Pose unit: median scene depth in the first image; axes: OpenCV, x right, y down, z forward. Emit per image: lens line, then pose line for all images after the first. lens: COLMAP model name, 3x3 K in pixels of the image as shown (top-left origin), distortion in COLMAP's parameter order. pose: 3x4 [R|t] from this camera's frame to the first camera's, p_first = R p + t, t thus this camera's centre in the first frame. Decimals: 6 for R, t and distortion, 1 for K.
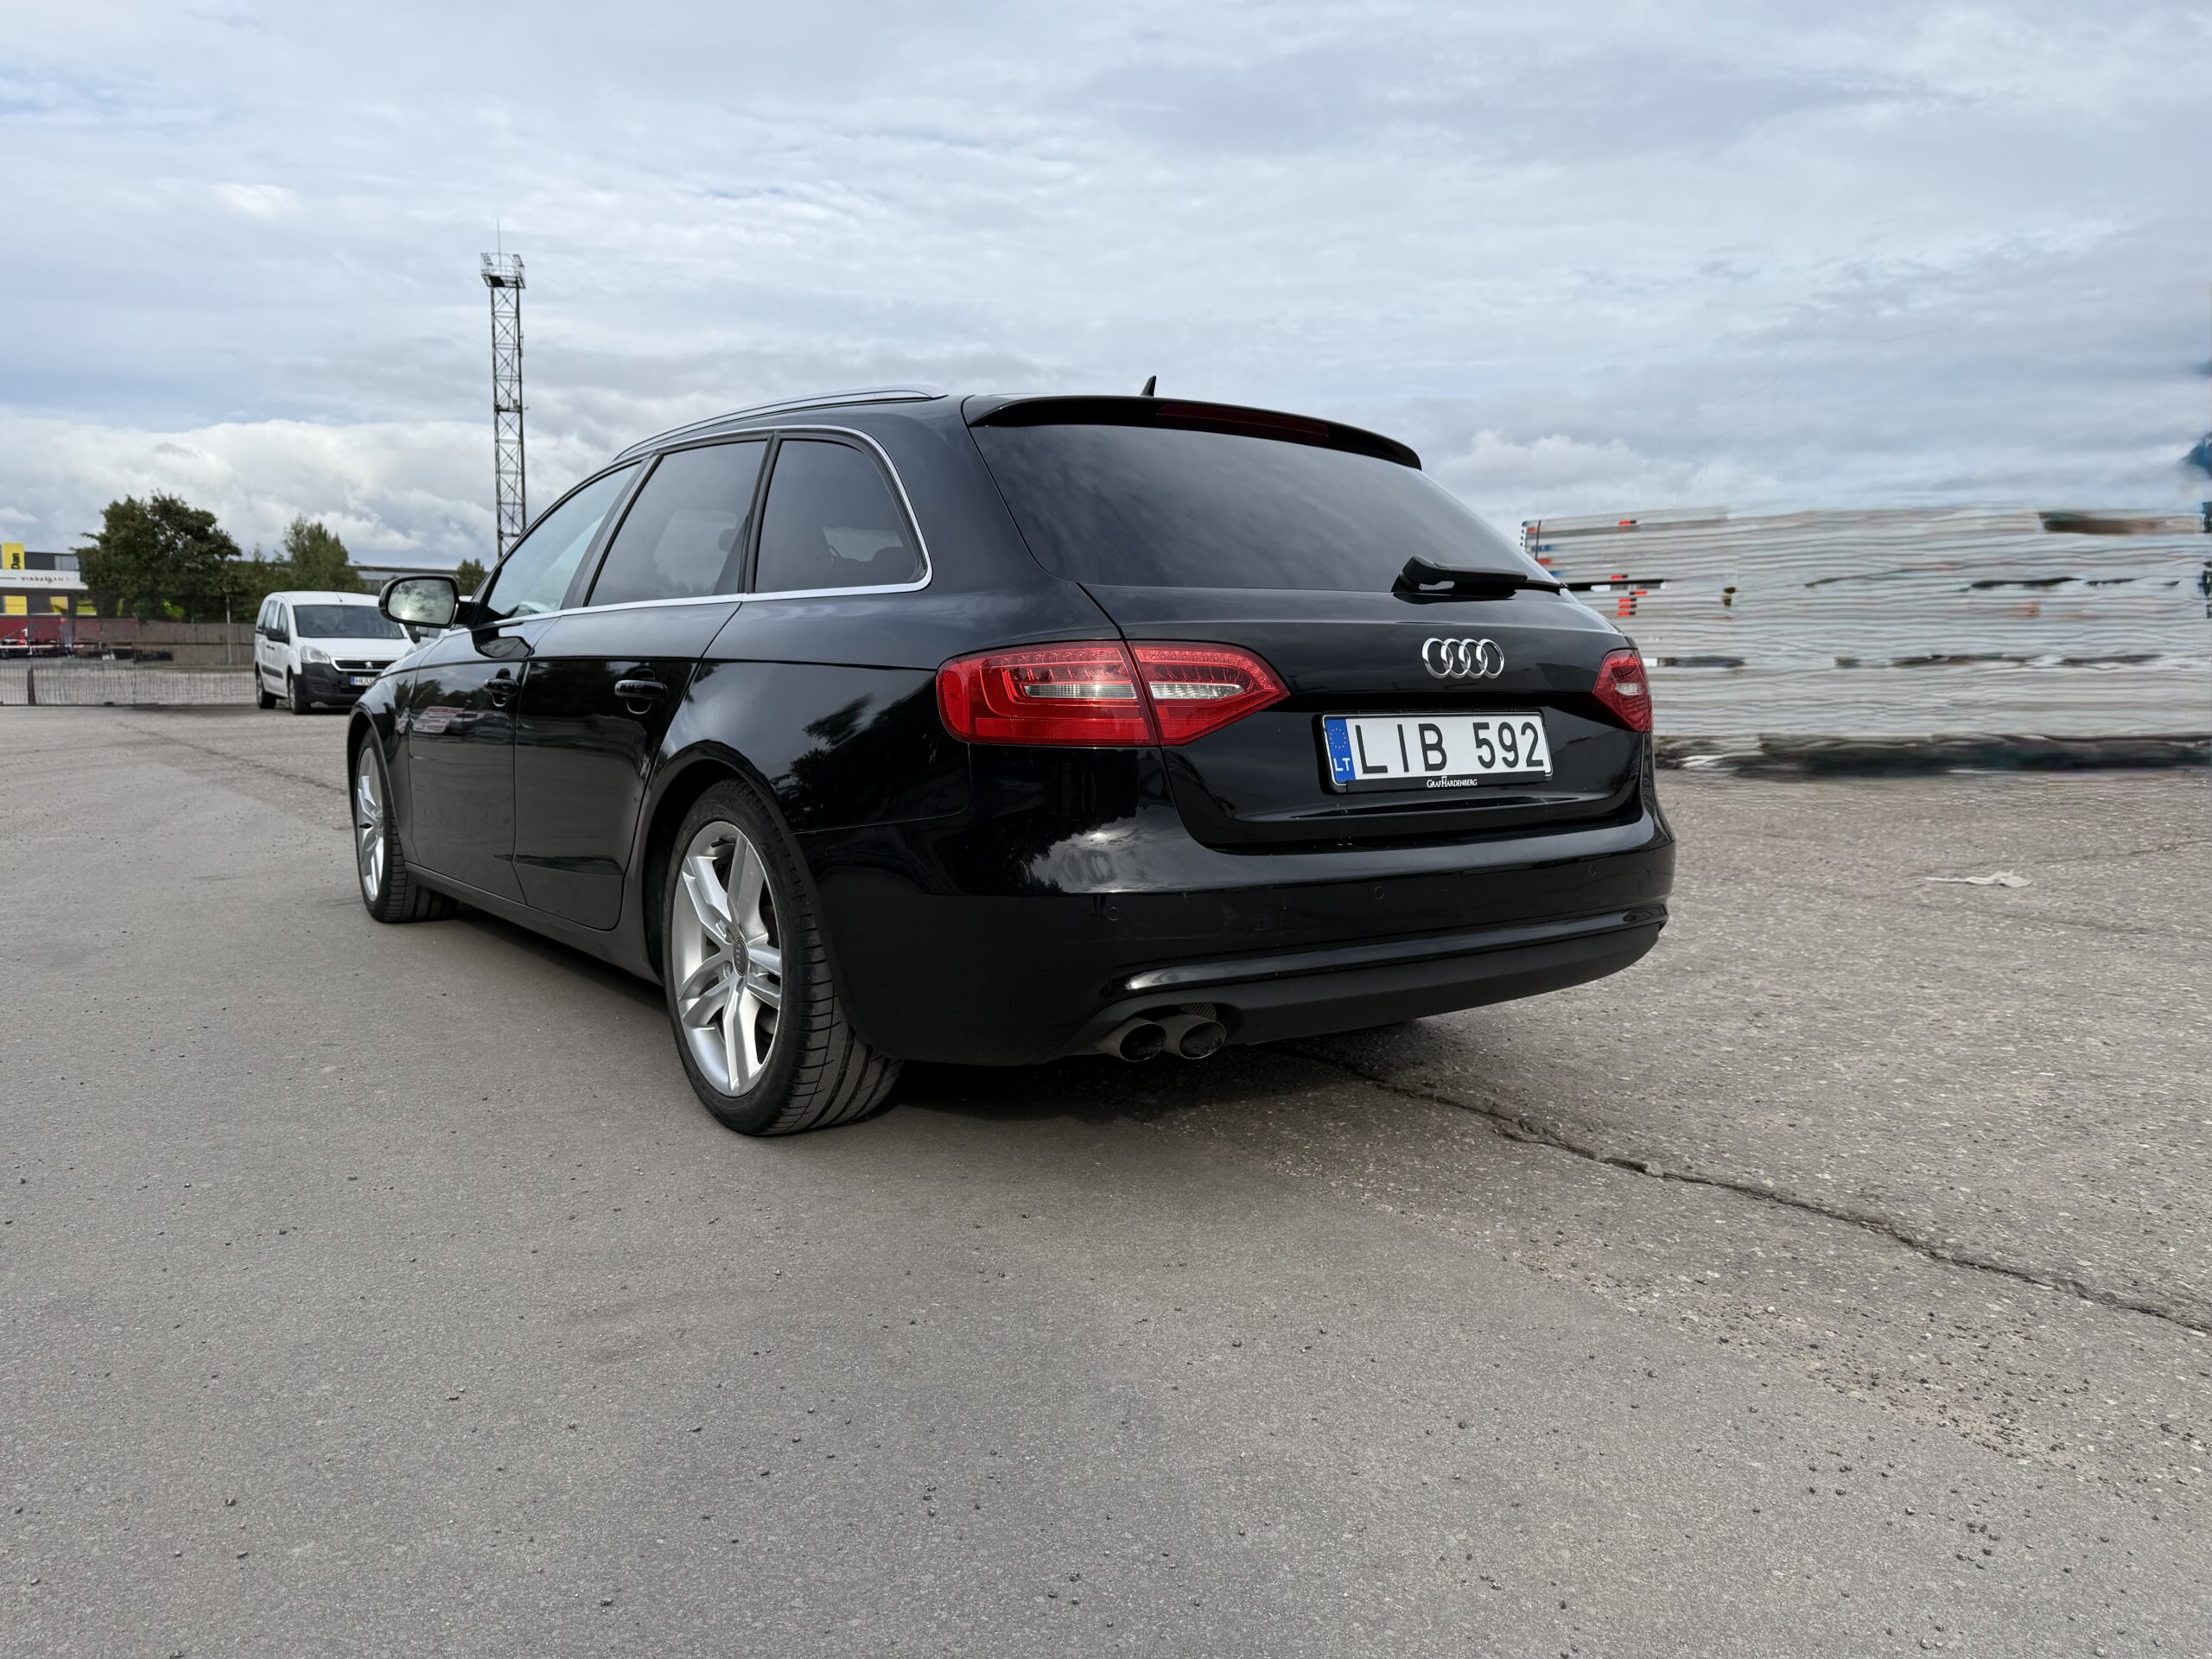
lens RADIAL K [[1553.3, 0, 1118.5], [0, 1553.3, 830.4], [0, 0, 1]] dist [0.015123, -0.035340]
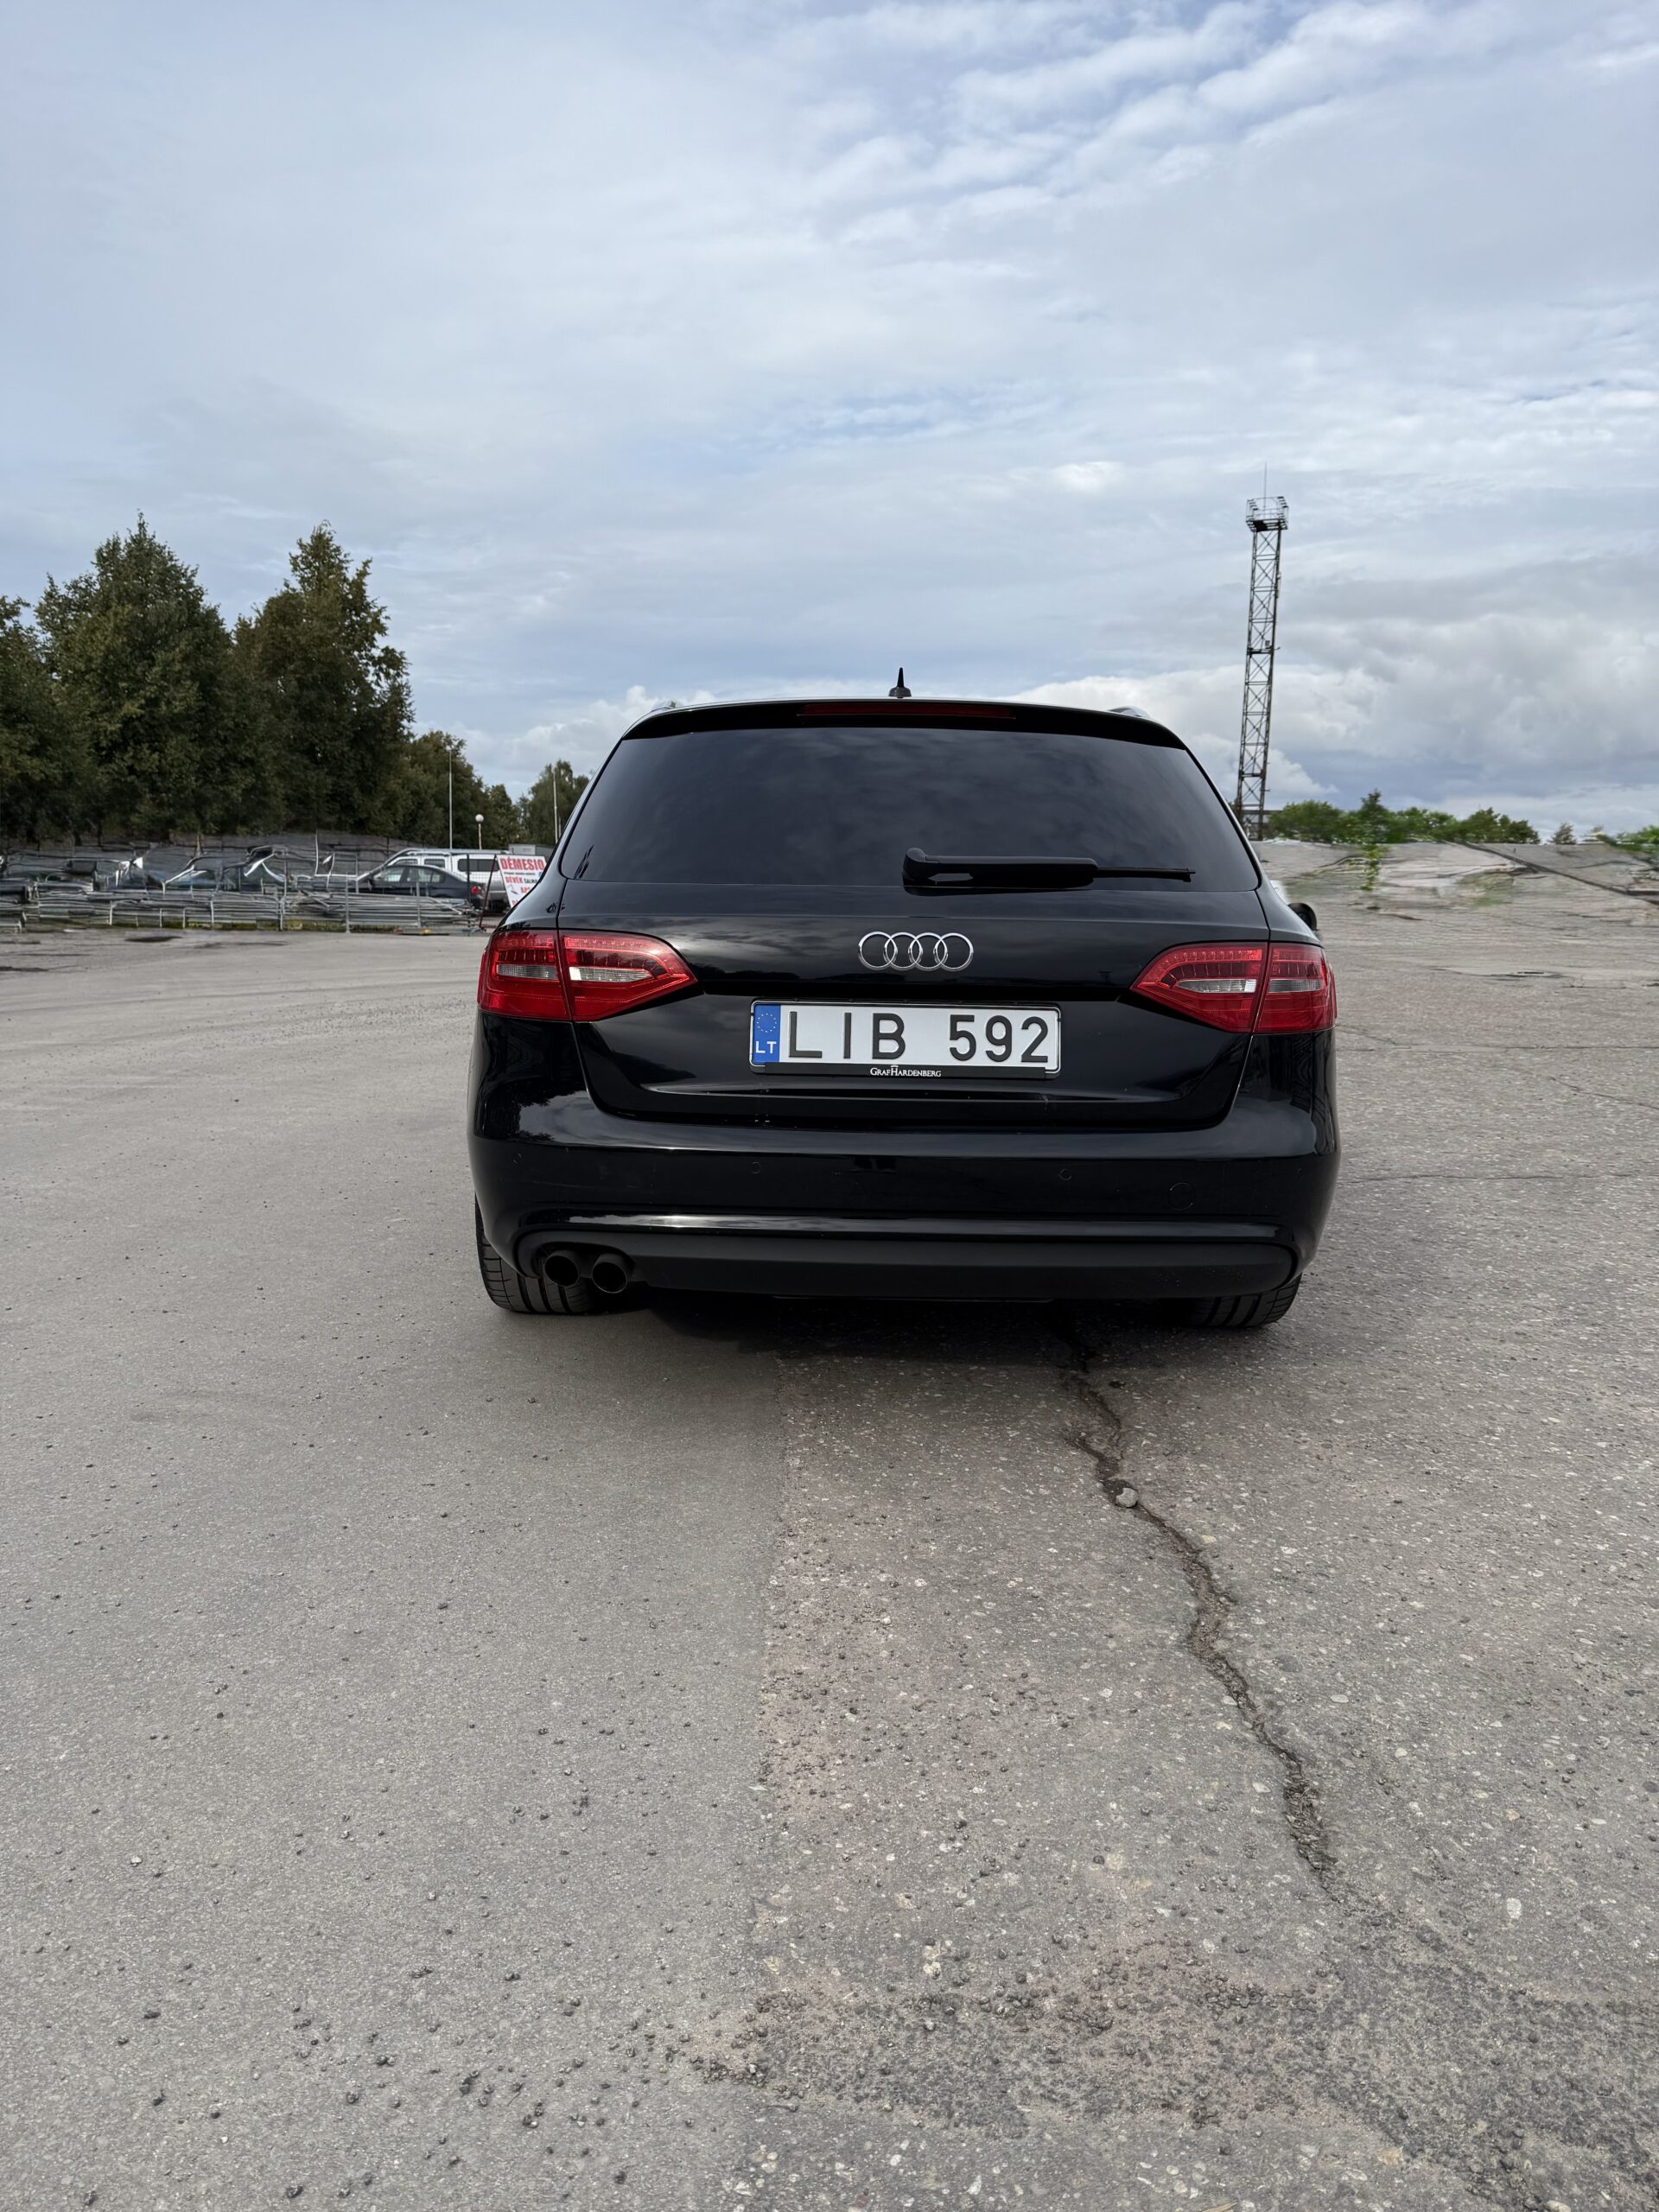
lens RADIAL K [[1553.3, 0, 829.5], [0, 1553.3, 1106.0], [0, 0, 1]] dist [0.015123, -0.035340]
pose [[0.812062, 0.088558, -0.576813, 0.777171], [-0.074437, 0.996064, 0.048130, -0.054831], [0.578805, 0.003852, 0.815457, 0.139556]]
